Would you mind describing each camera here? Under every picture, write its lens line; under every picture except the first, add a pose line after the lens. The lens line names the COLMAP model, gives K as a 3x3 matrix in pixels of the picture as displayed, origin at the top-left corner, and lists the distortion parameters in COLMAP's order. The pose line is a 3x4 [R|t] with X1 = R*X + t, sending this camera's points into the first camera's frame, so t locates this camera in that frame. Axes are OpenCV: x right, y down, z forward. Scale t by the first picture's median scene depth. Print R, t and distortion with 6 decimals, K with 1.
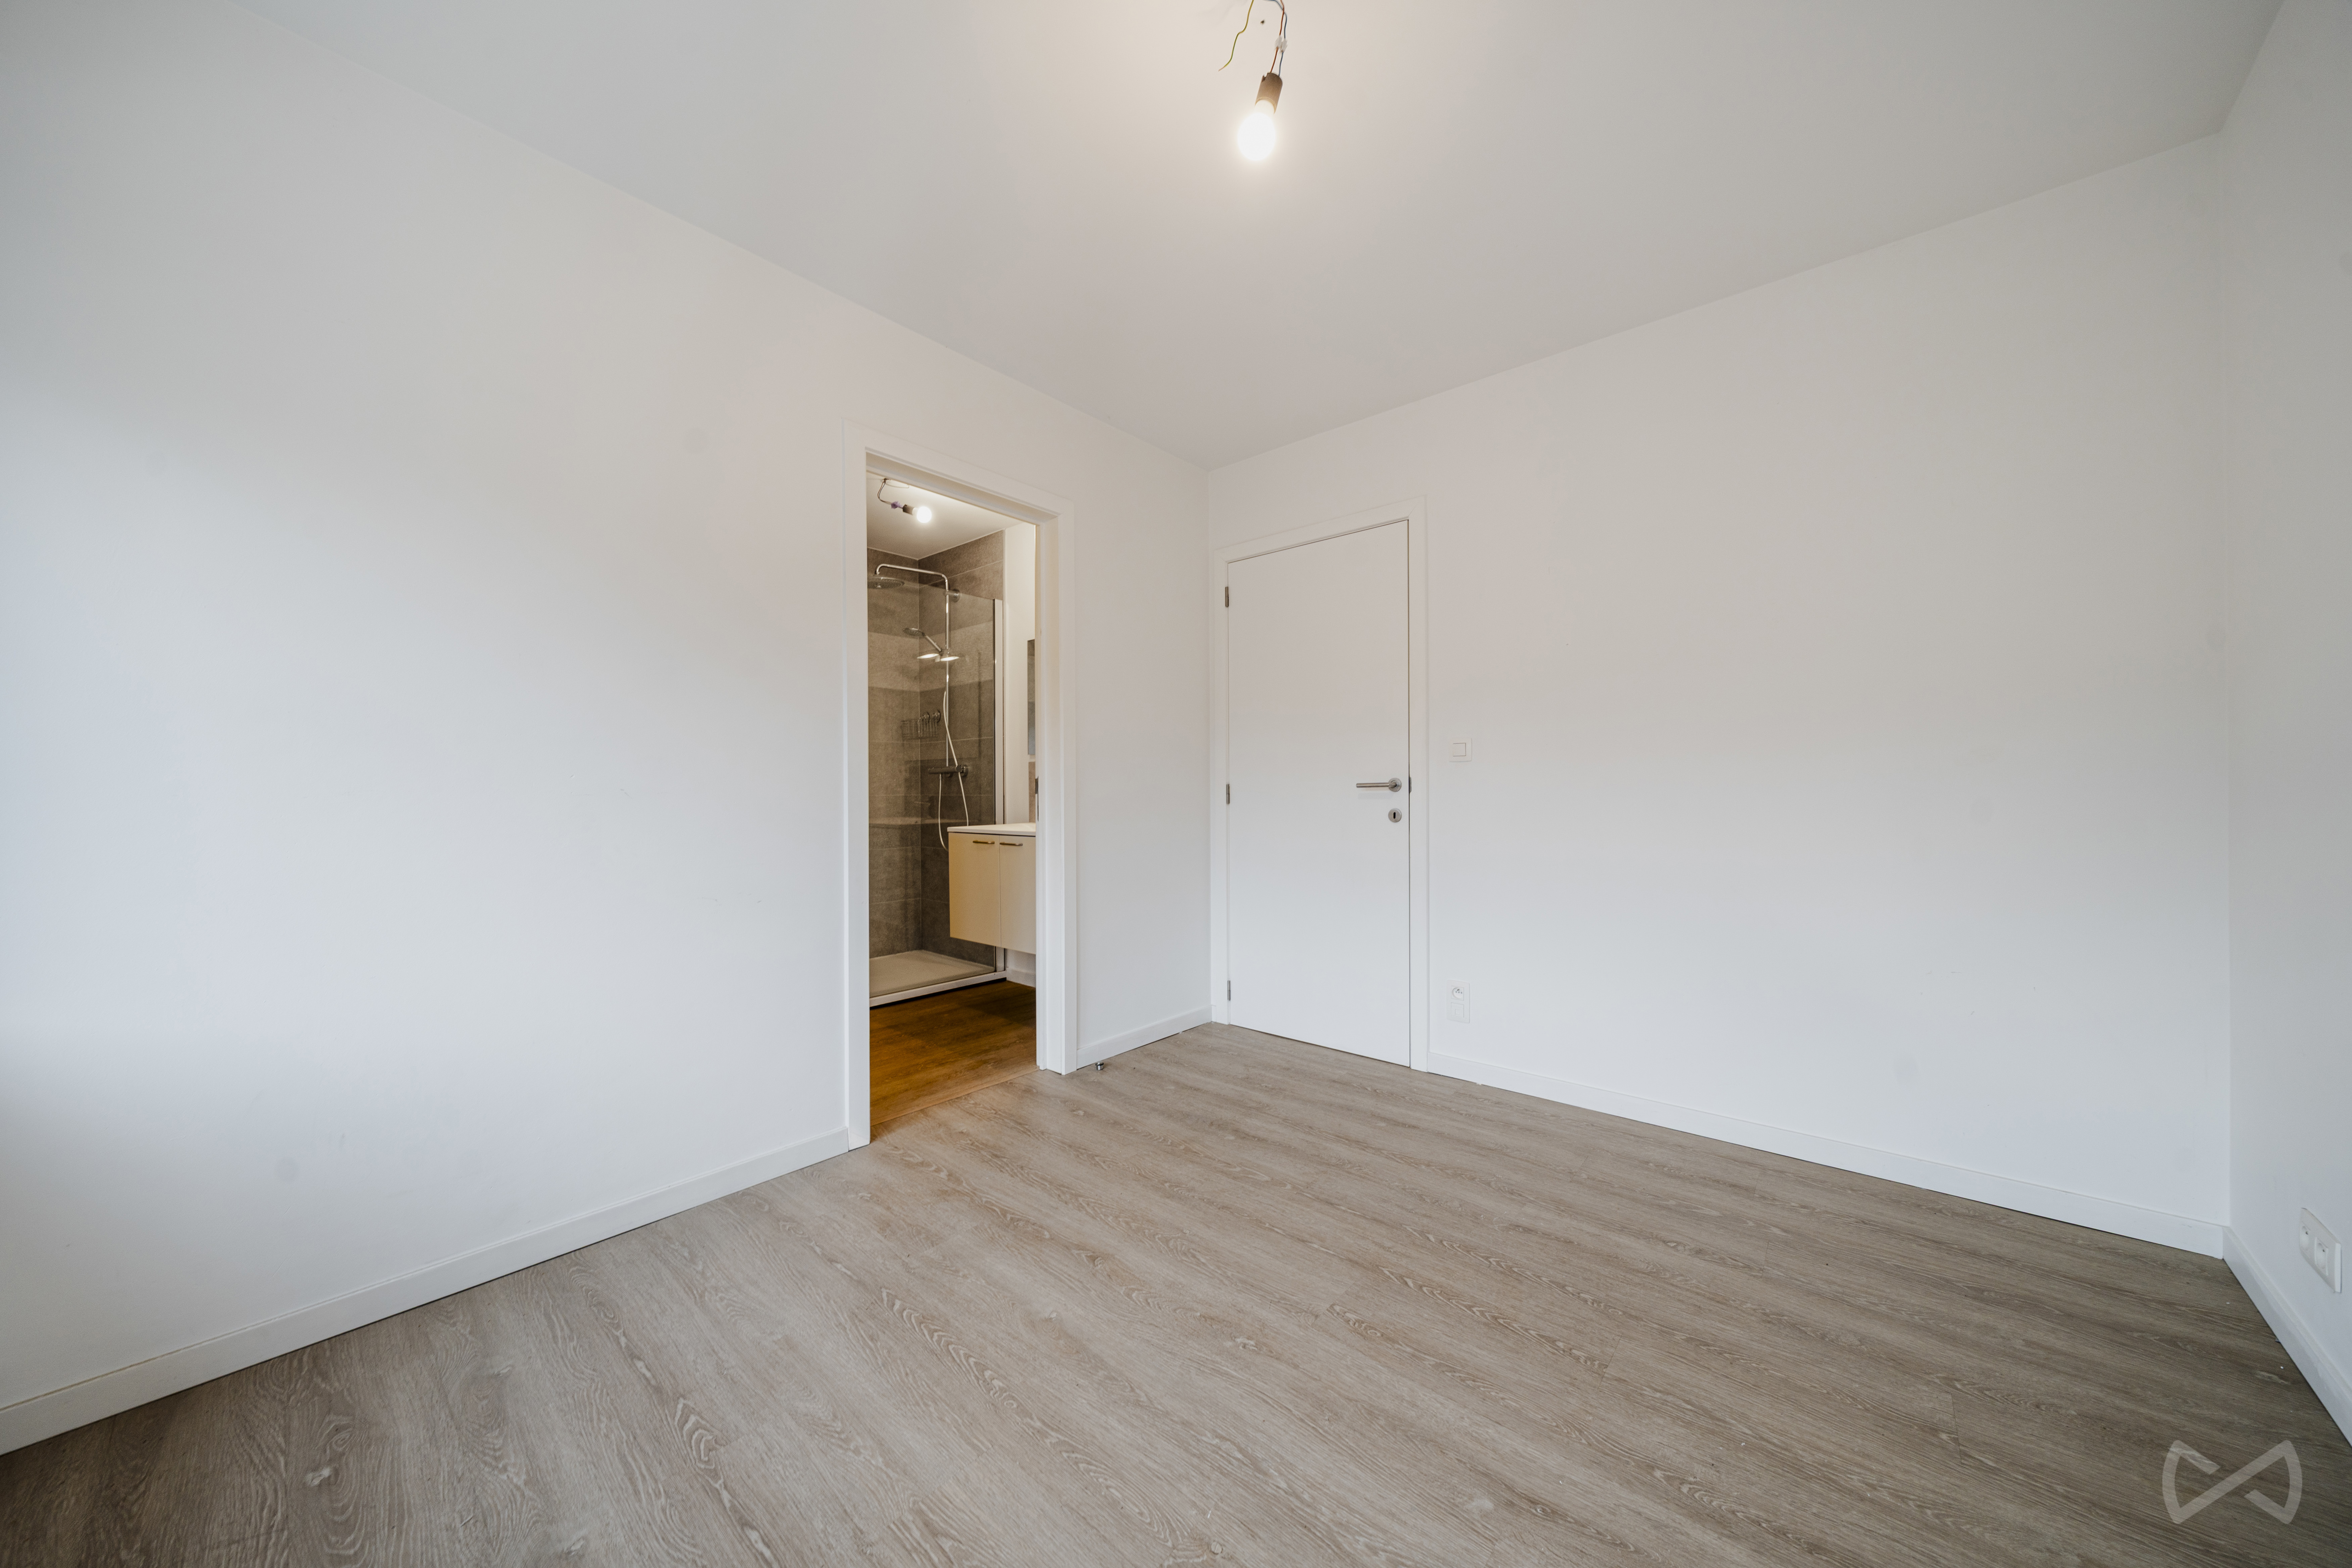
lens RADIAL K [[800.9, 0, 1190.3], [0, 800.9, 790.7], [0, 0, 1]] dist [-0.001494, -0.000027]
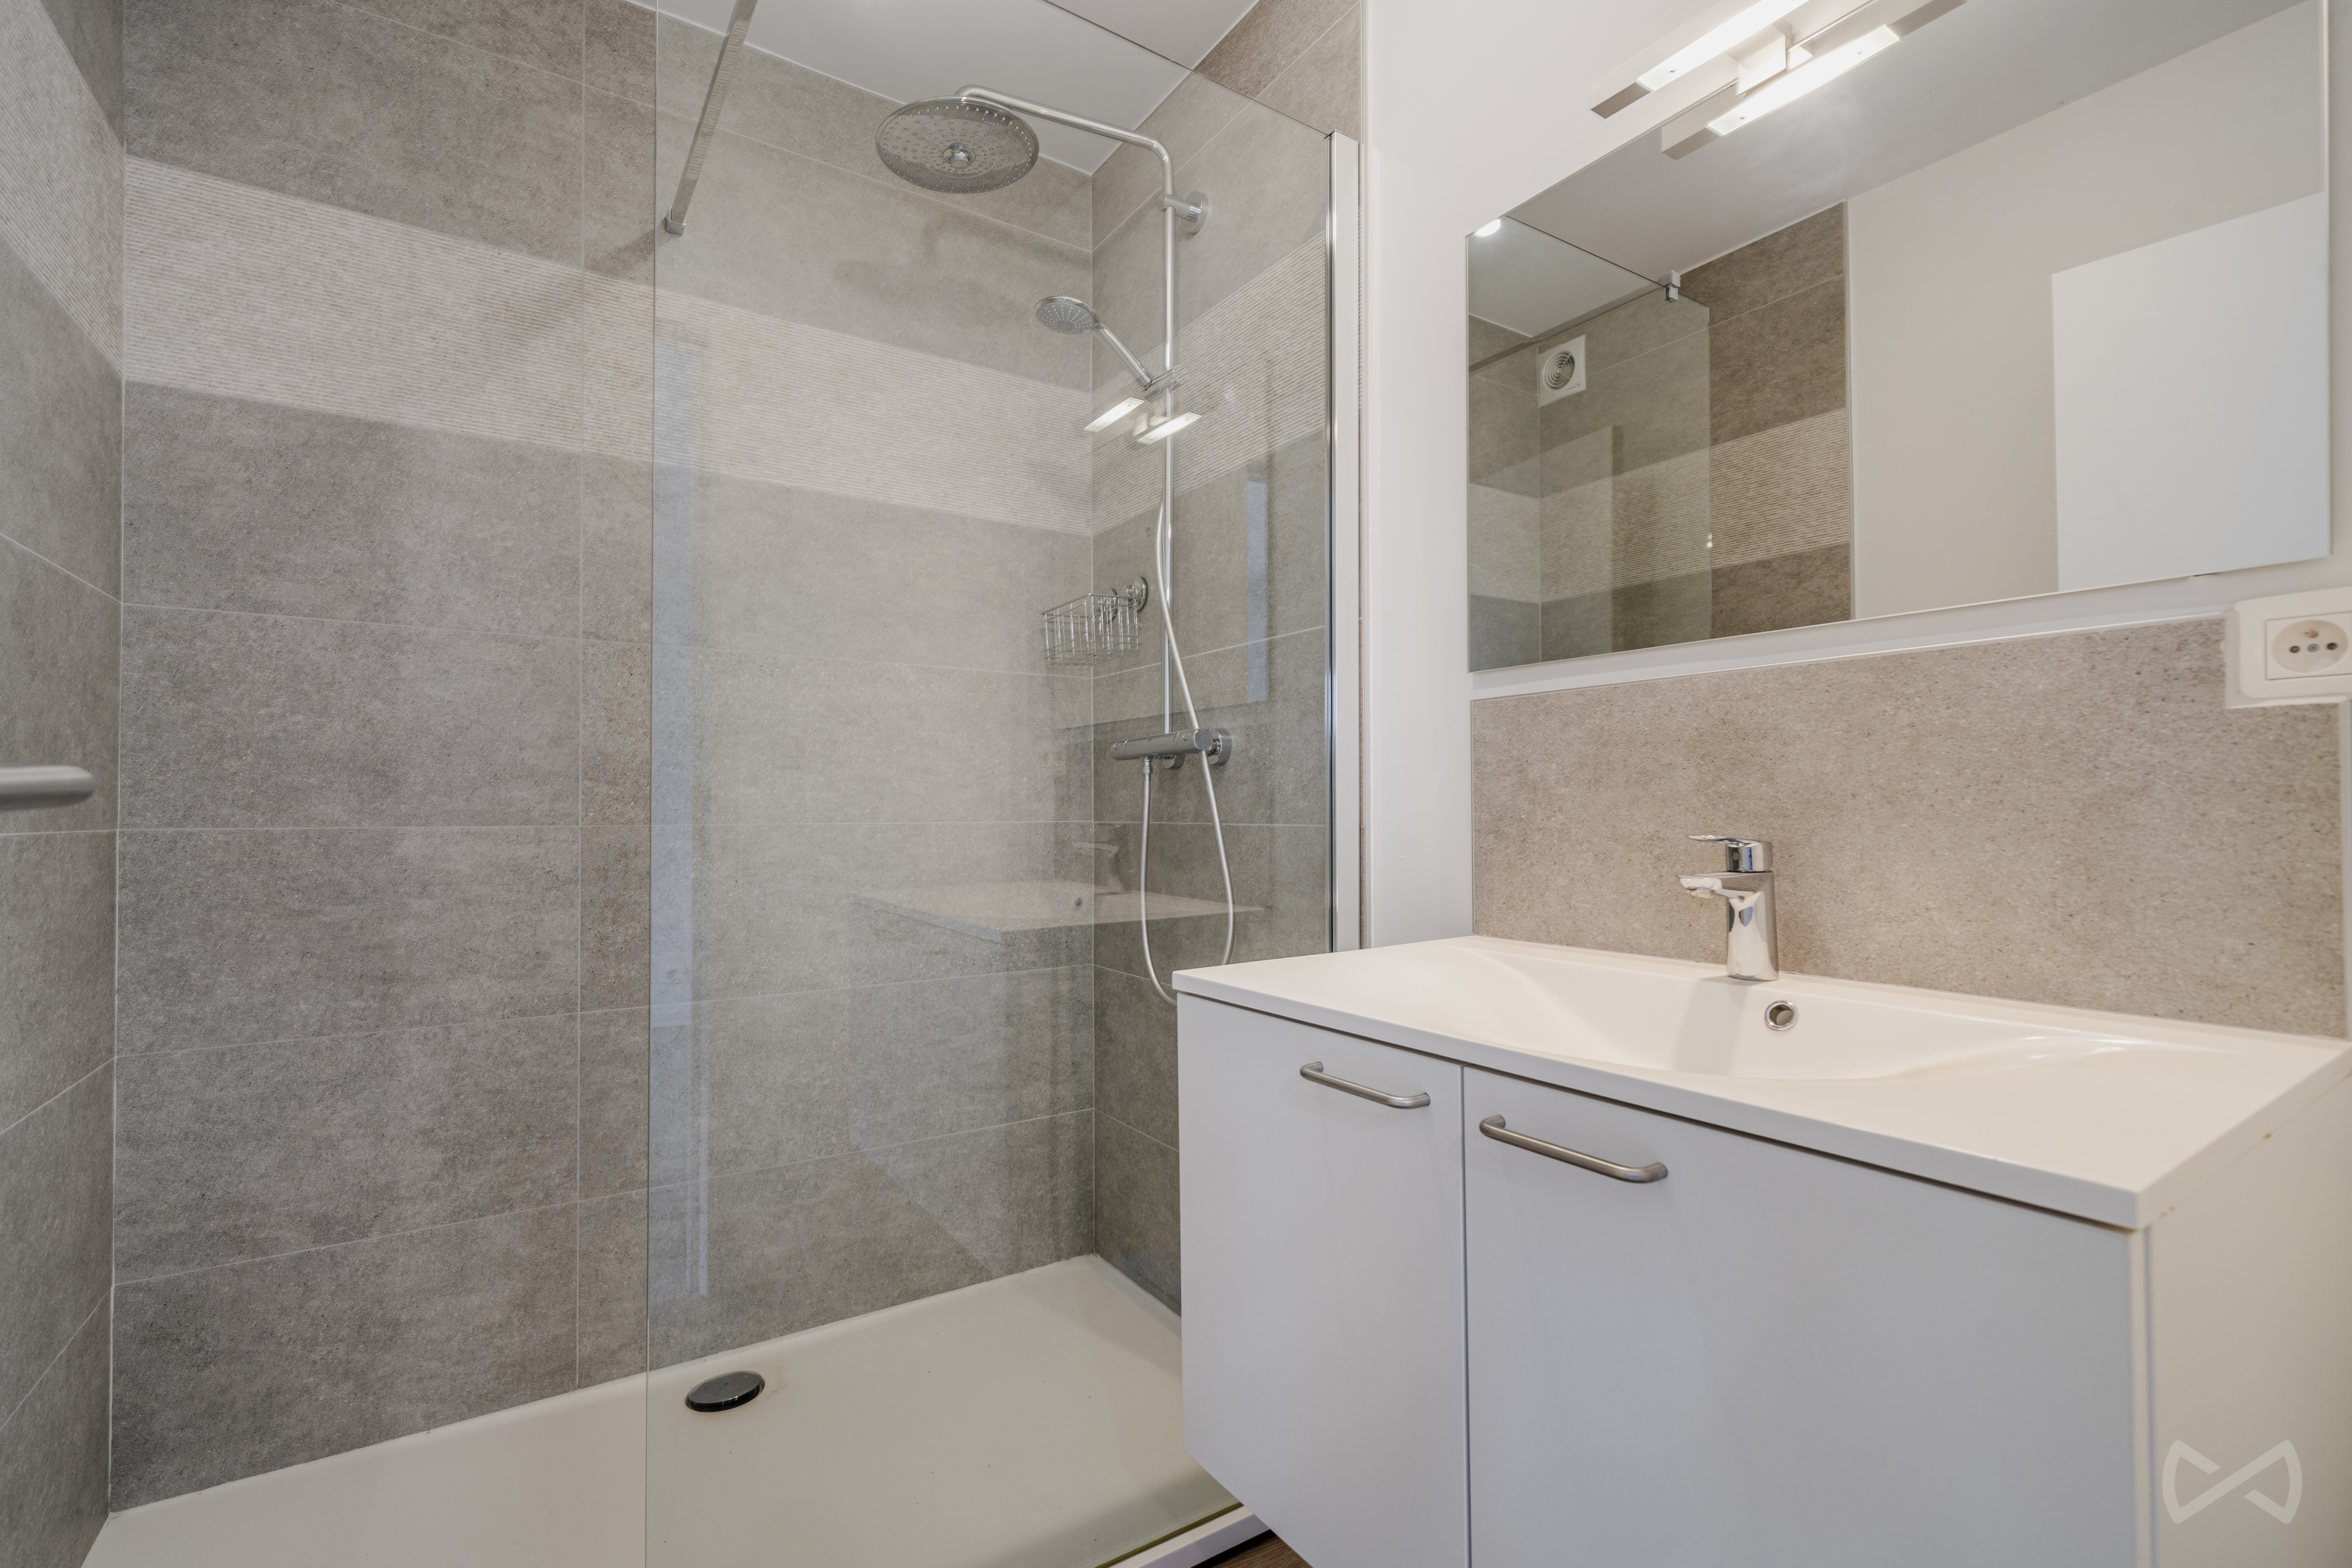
lens RADIAL K [[1028.6, 0, 1174.3], [0, 1028.6, 781.3], [0, 0, 1]] dist [0.000064, 0.000083]
pose [[0.961569, -0.004234, -0.274532, -0.180093], [-0.003611, 0.999600, -0.028062, -0.000078], [0.274541, 0.027975, 0.961168, 0.579874]]
